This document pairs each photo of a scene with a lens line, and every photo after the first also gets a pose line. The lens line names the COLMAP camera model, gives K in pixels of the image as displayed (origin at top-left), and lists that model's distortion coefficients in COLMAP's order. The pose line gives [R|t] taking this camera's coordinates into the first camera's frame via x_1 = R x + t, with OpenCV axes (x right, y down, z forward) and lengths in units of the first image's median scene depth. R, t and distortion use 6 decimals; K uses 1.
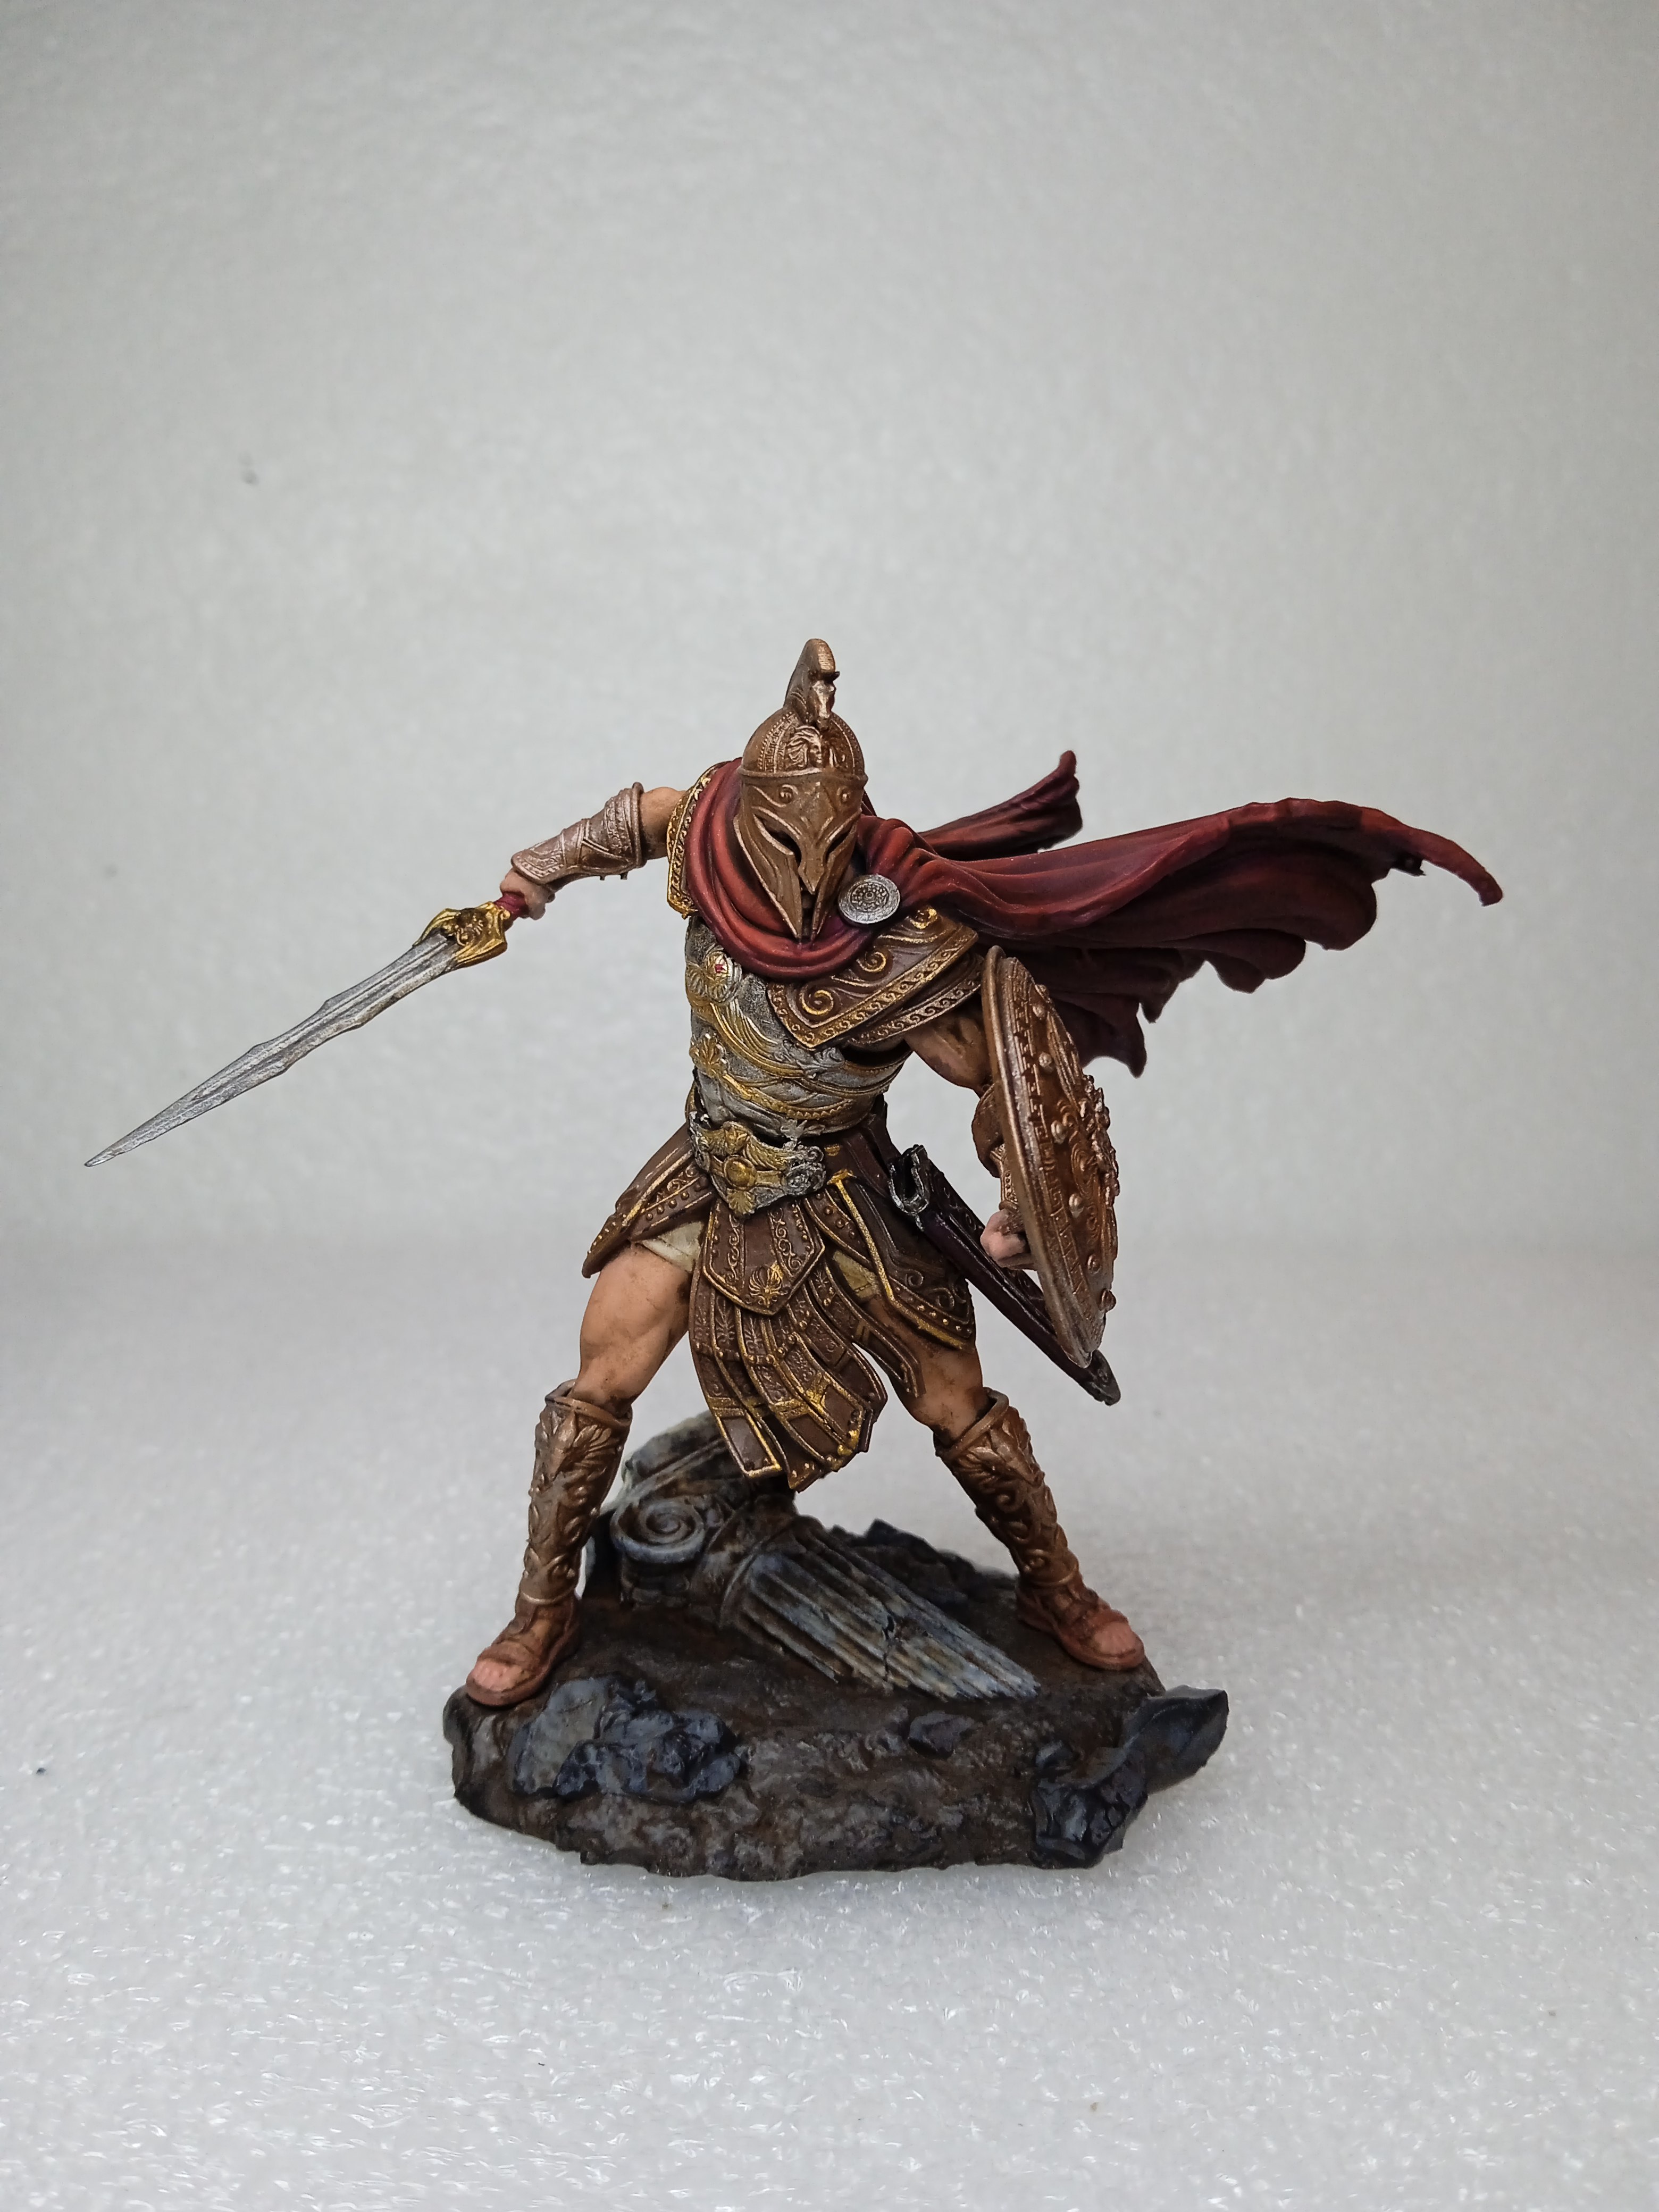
lens RADIAL K [[1939.8, 0, 829.5], [0, 1939.8, 1106.0], [0, 0, 1]] dist [0.043940, -0.007648]
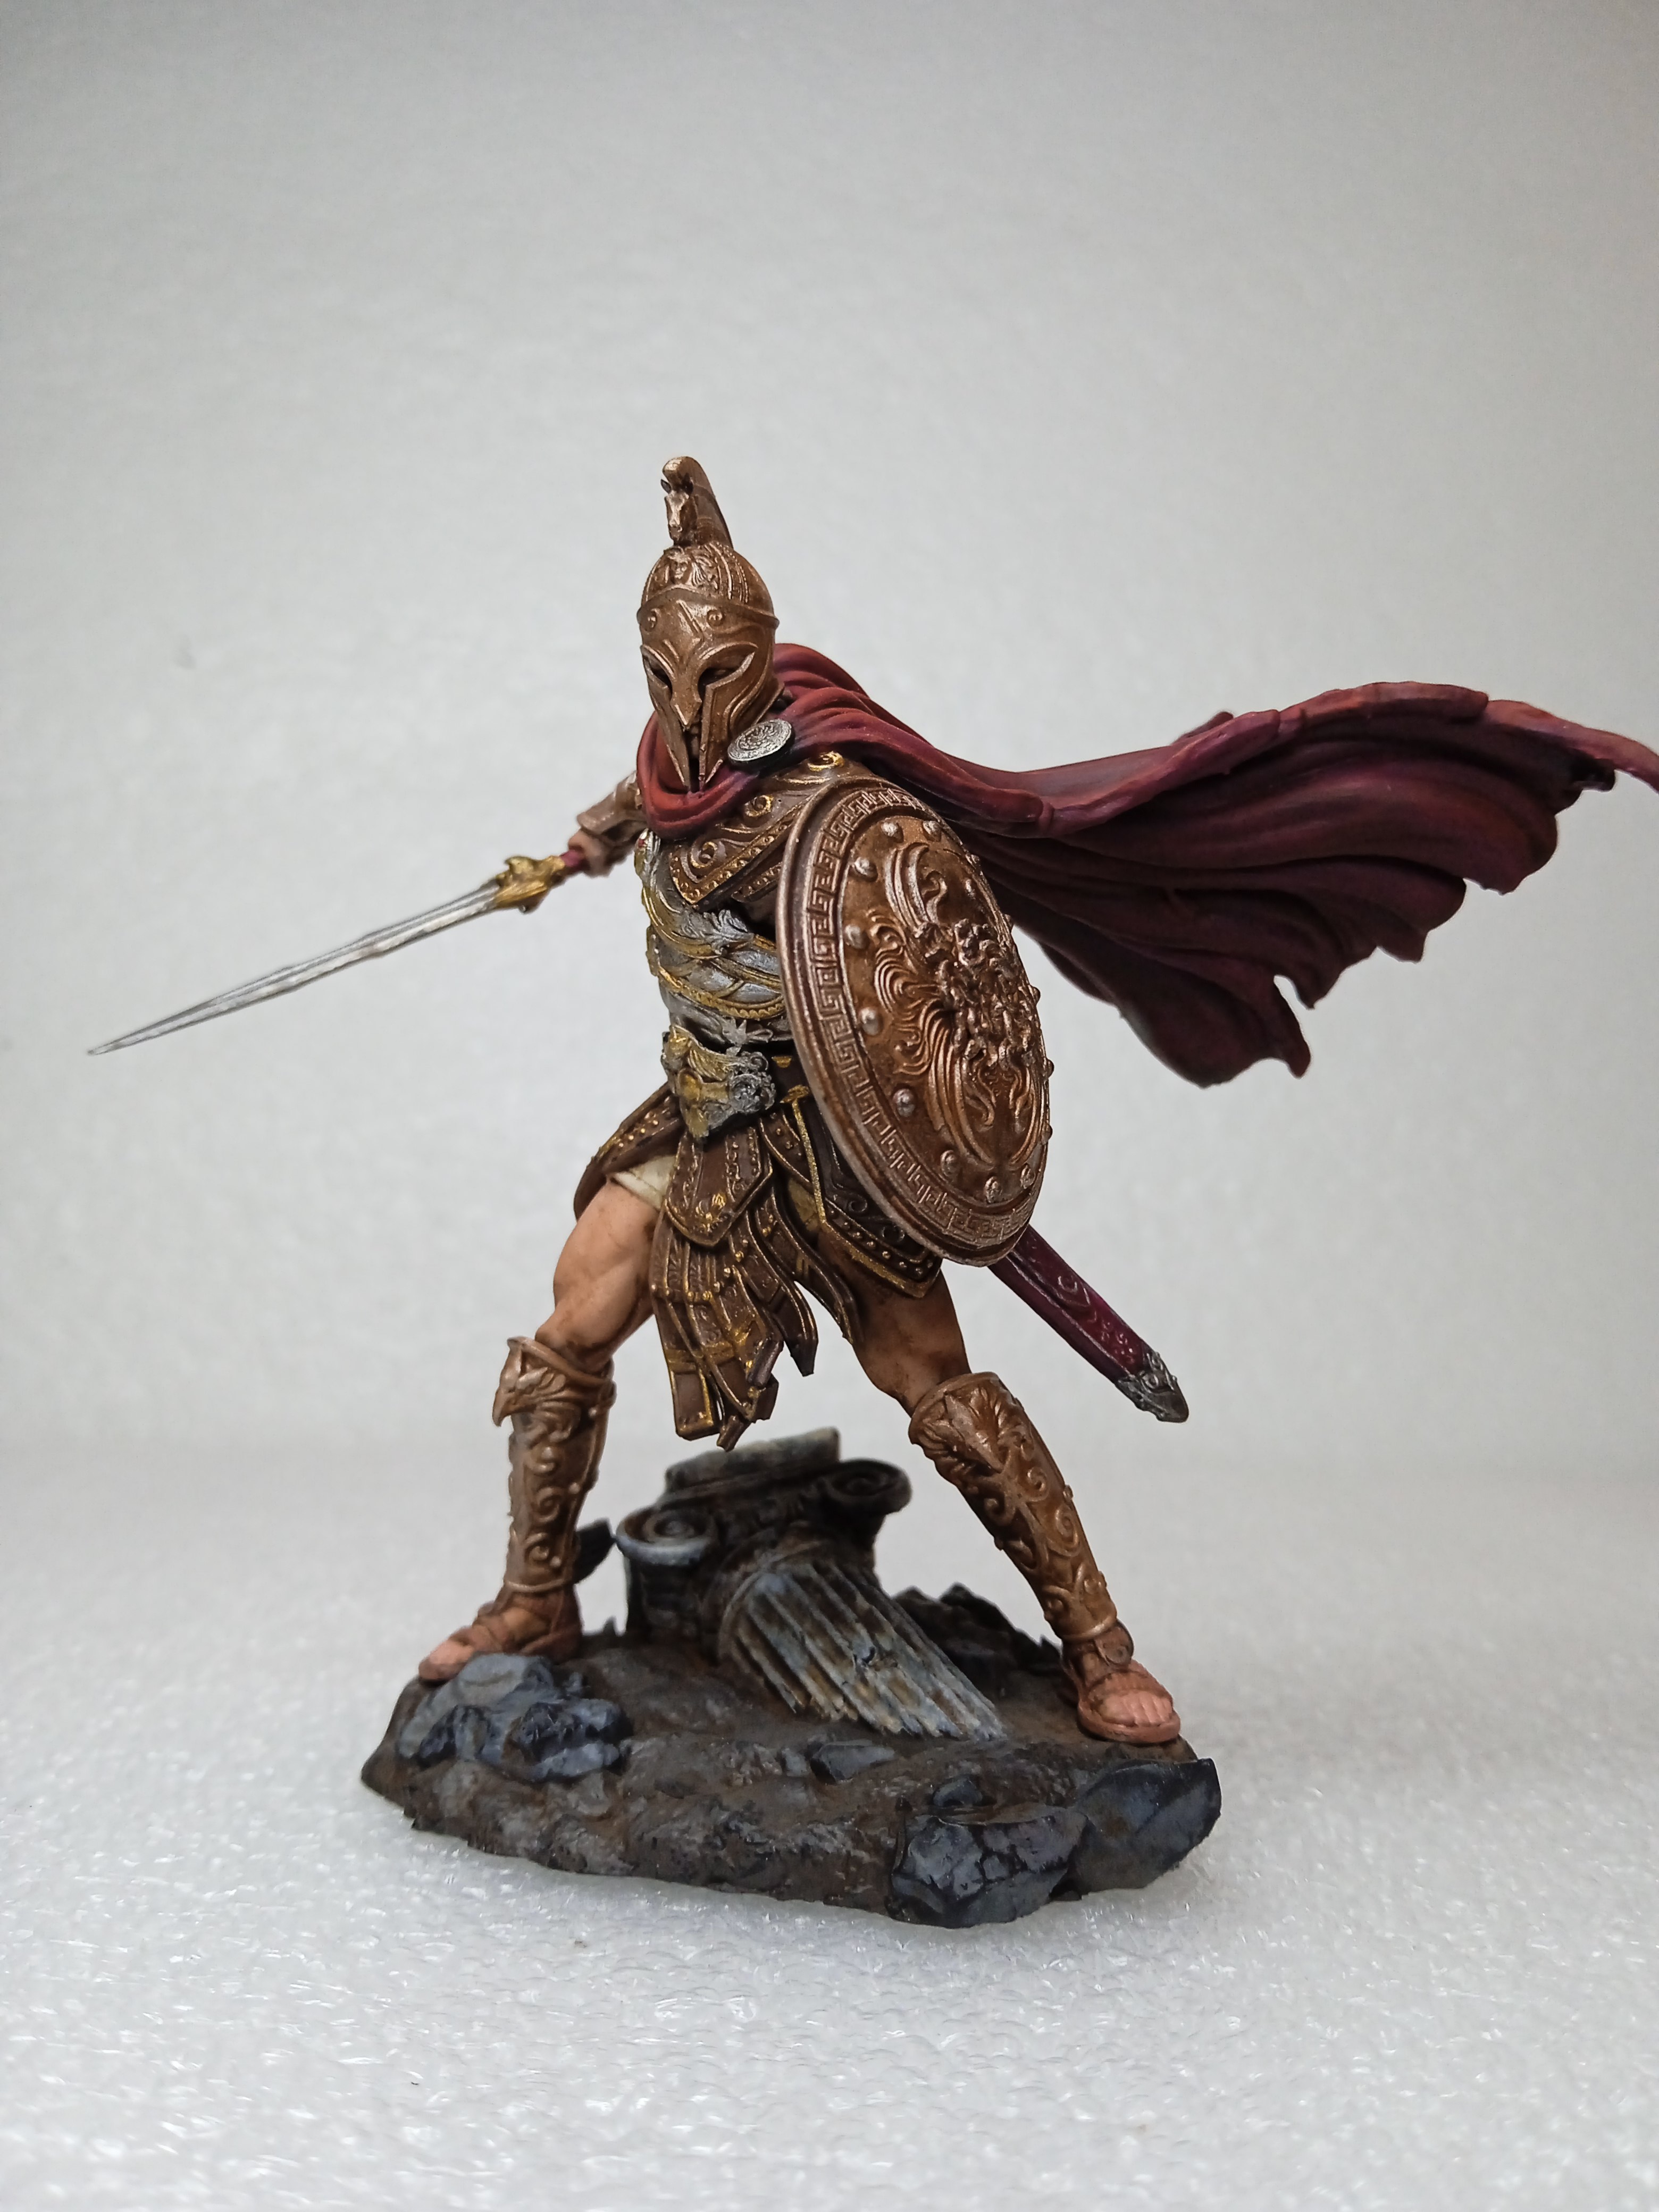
lens RADIAL K [[1960.9, 0, 829.5], [0, 1960.9, 1106.0], [0, 0, 1]] dist [0.029092, -0.013722]
pose [[0.914345, -0.002340, -0.404929, 0.379003], [-0.081532, 0.978440, -0.189756, 0.208560], [0.396643, 0.206518, 0.894441, 0.200611]]
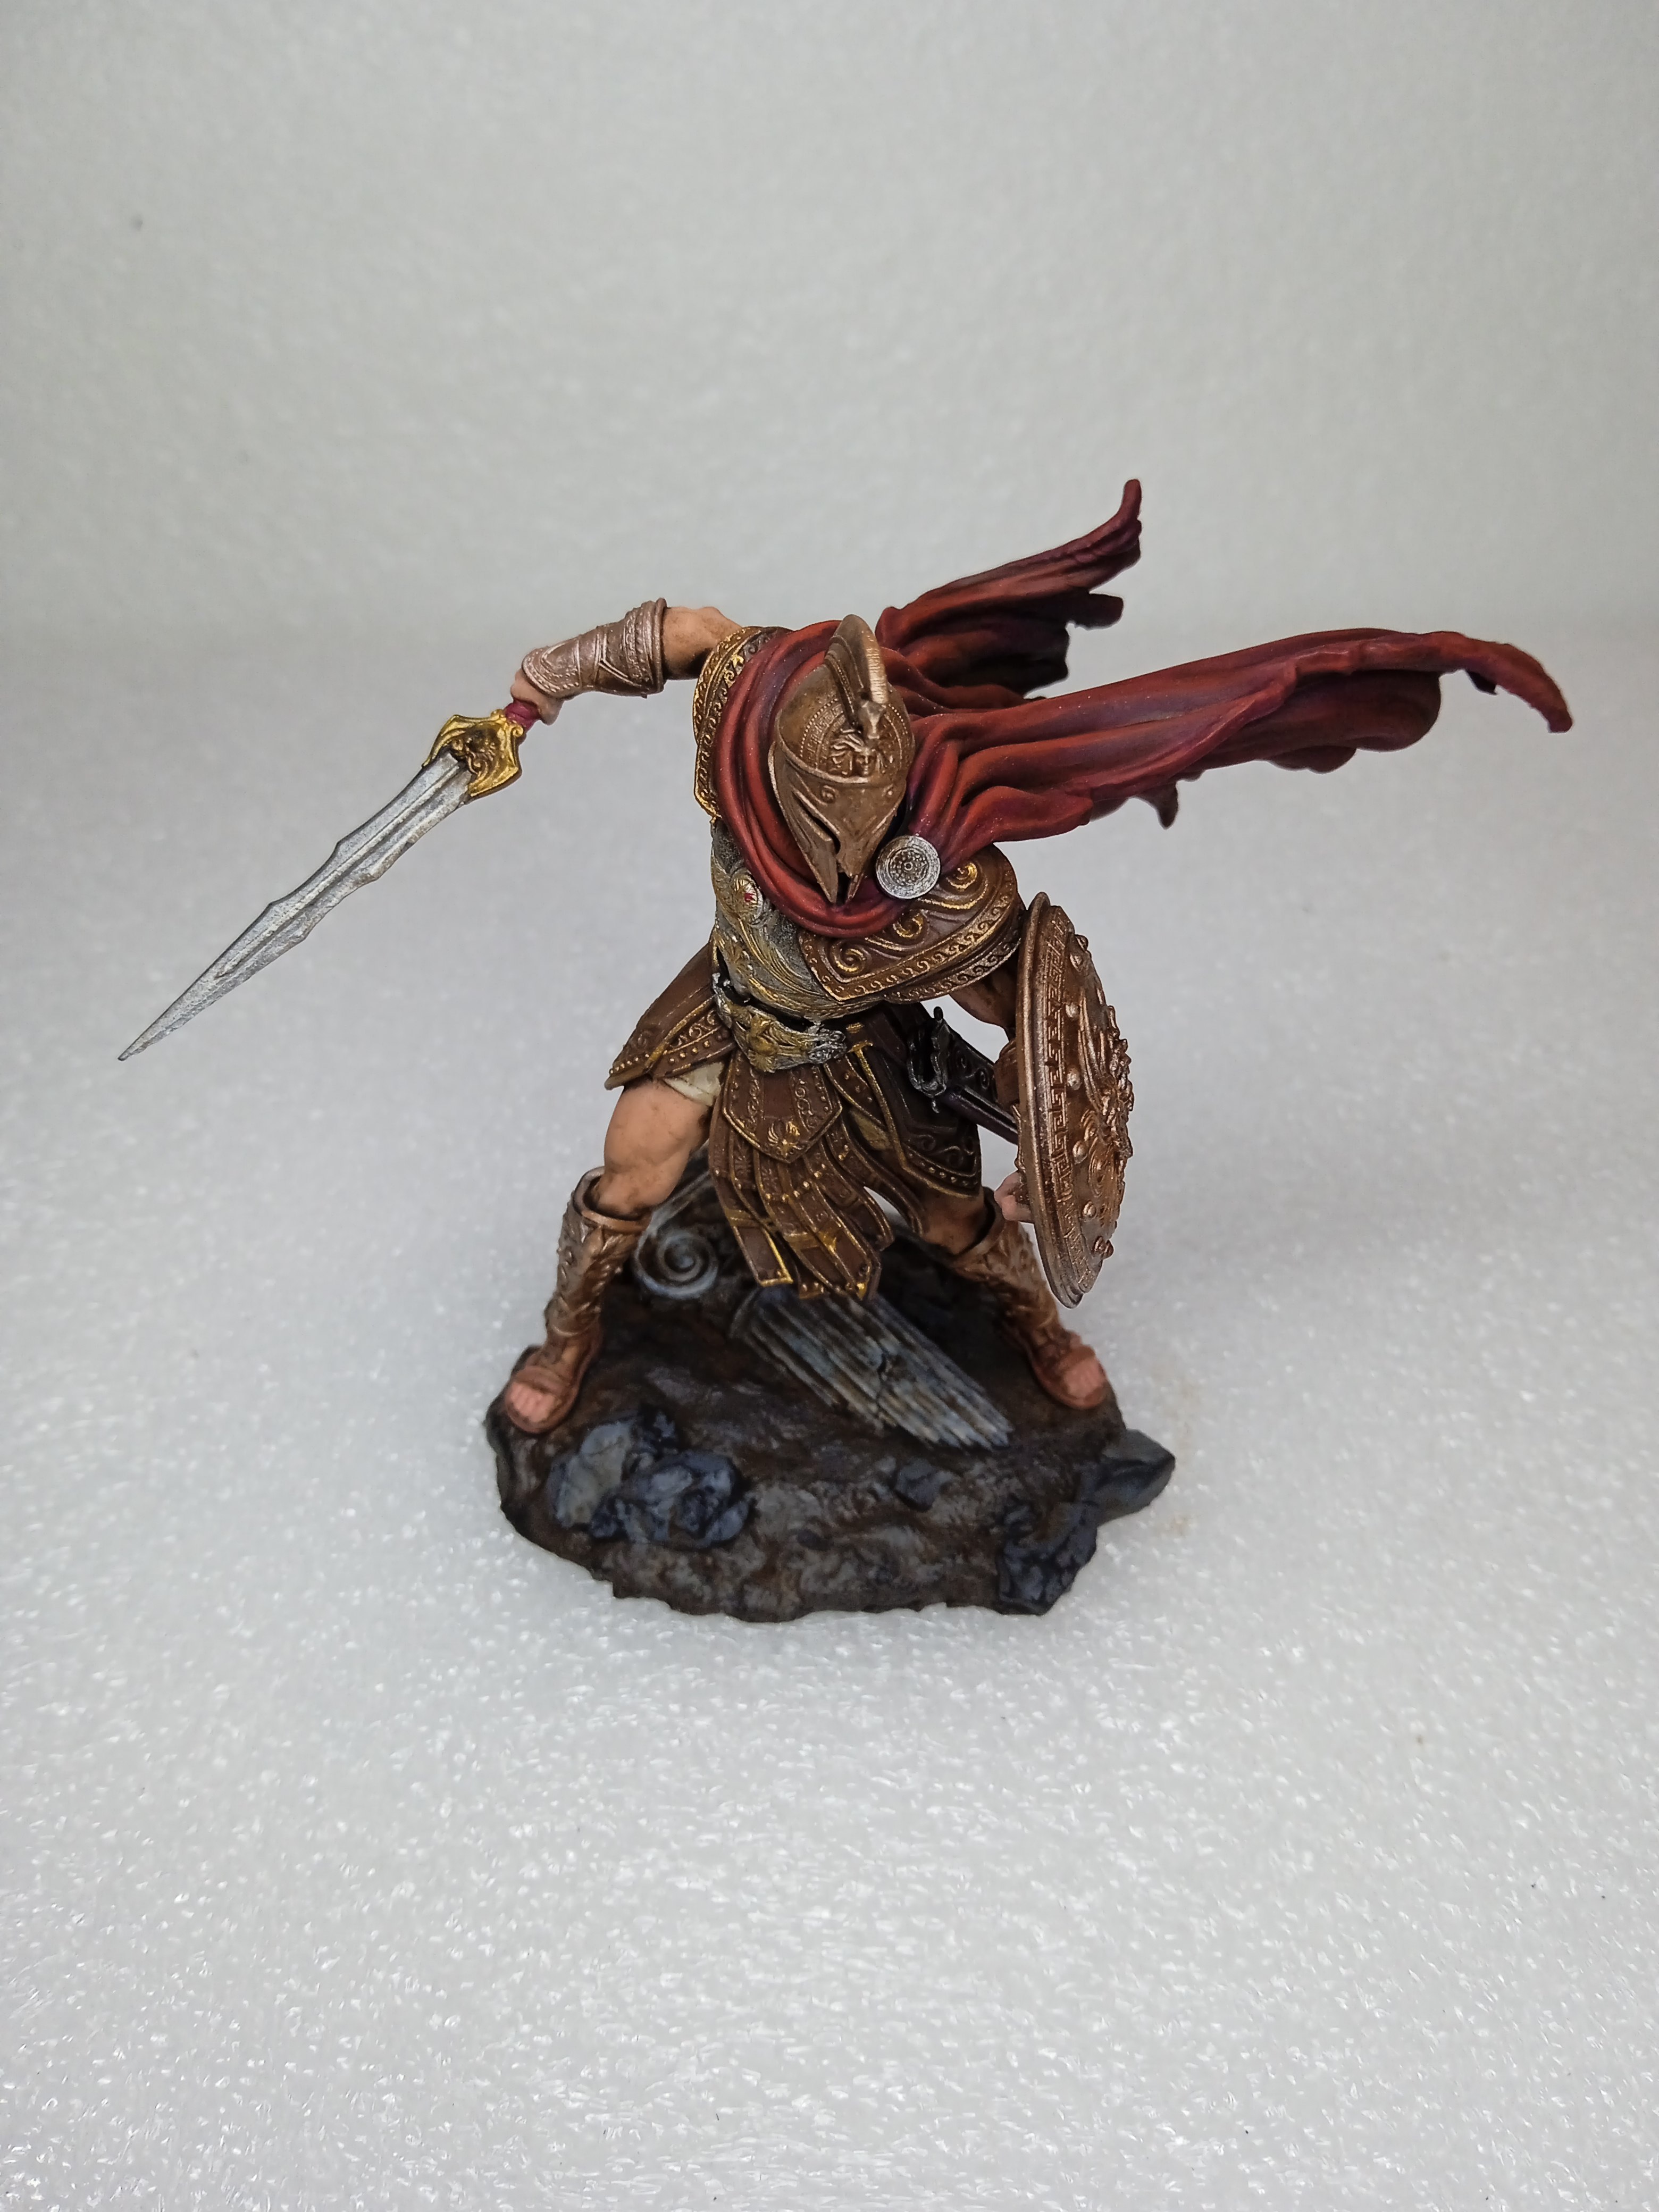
lens RADIAL K [[1939.8, 0, 829.5], [0, 1939.8, 1106.0], [0, 0, 1]] dist [0.043940, -0.007648]
pose [[0.999046, 0.037477, 0.022436, -0.031931], [-0.043589, 0.888365, 0.457063, -0.394453], [-0.002802, -0.457605, 0.889151, 0.081355]]
